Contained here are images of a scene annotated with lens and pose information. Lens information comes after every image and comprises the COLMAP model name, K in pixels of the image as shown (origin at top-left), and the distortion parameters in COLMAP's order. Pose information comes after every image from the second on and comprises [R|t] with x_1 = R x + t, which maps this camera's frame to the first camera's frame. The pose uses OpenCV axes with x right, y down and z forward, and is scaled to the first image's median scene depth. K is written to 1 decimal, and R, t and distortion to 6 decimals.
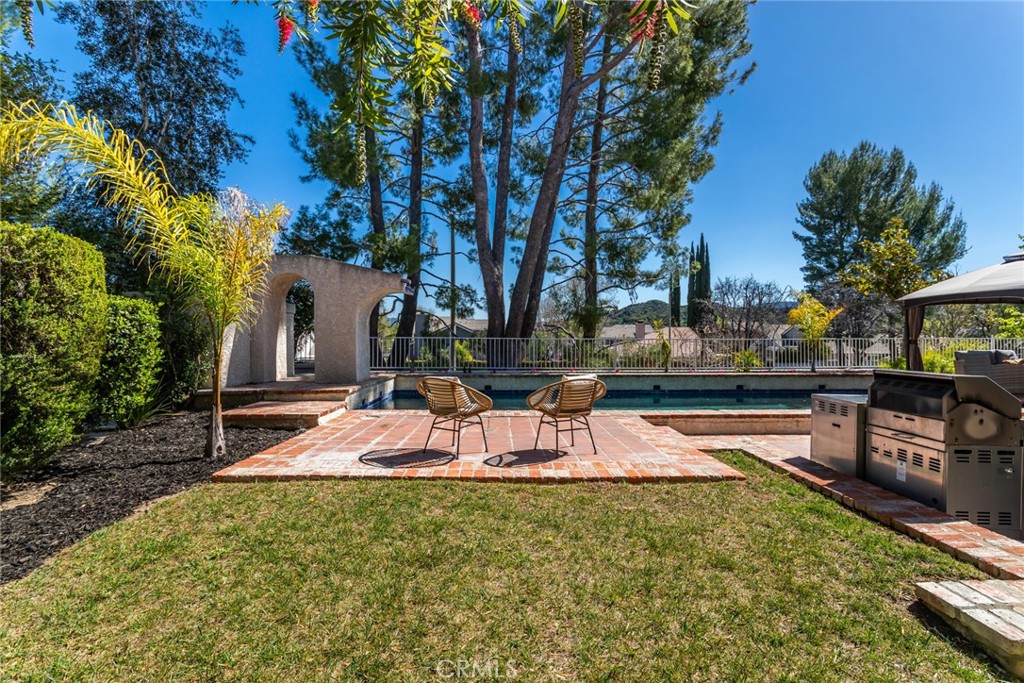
lens RADIAL K [[483.0, 0, 509.1], [0, 483.0, 340.8], [0, 0, 1]] dist [0.000281, 0.000611]
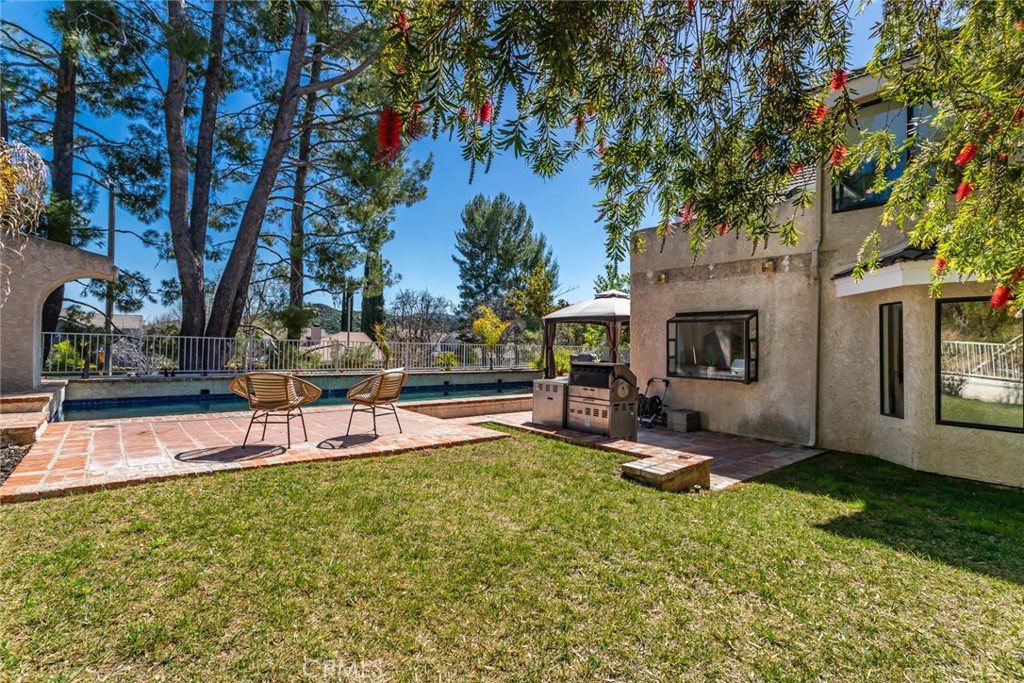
lens RADIAL K [[483.0, 0, 509.1], [0, 483.0, 340.8], [0, 0, 1]] dist [0.000281, 0.000611]
pose [[0.783263, 0.023183, 0.621258, -0.116294], [-0.016546, 0.999728, -0.016445, 0.004866], [-0.621471, 0.002601, 0.783433, -0.040694]]
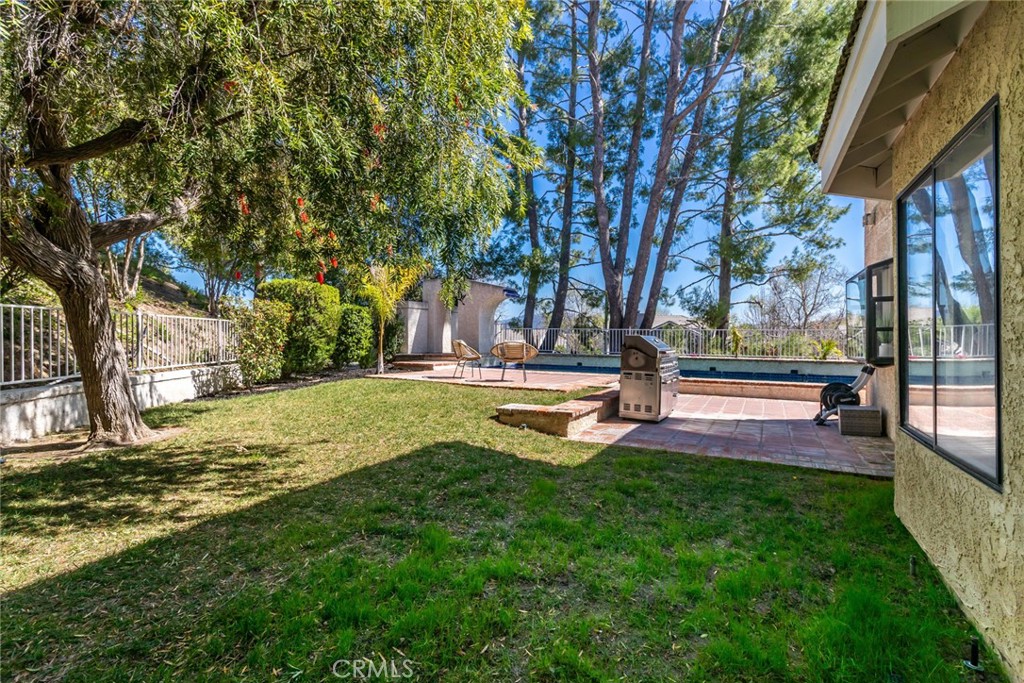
lens RADIAL K [[483.0, 0, 509.1], [0, 483.0, 340.8], [0, 0, 1]] dist [0.000281, 0.000611]
pose [[0.872077, 0.009586, -0.489274, 0.327267], [-0.010113, 0.999948, 0.001565, 0.021559], [0.489264, 0.003583, 0.872129, -0.213952]]
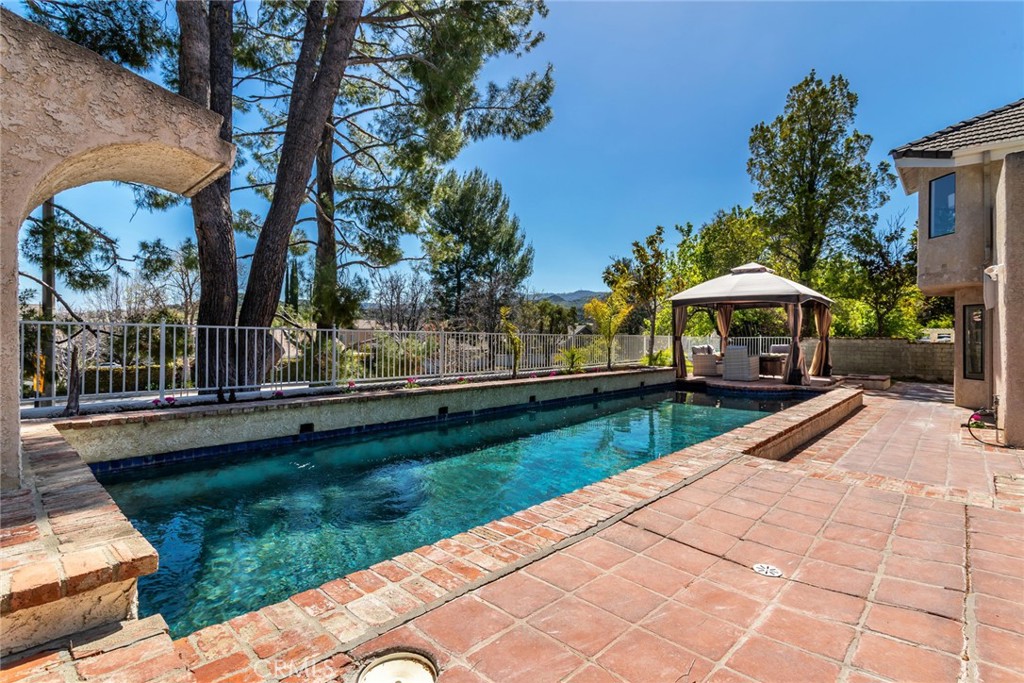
lens RADIAL K [[488.0, 0, 506.4], [0, 488.0, 340.5], [0, 0, 1]] dist [-0.002762, -0.000549]
pose [[0.698566, 0.000625, 0.715546, -0.183851], [-0.003664, 0.999990, 0.002703, 0.004678], [-0.715537, -0.004510, 0.698561, 0.372824]]
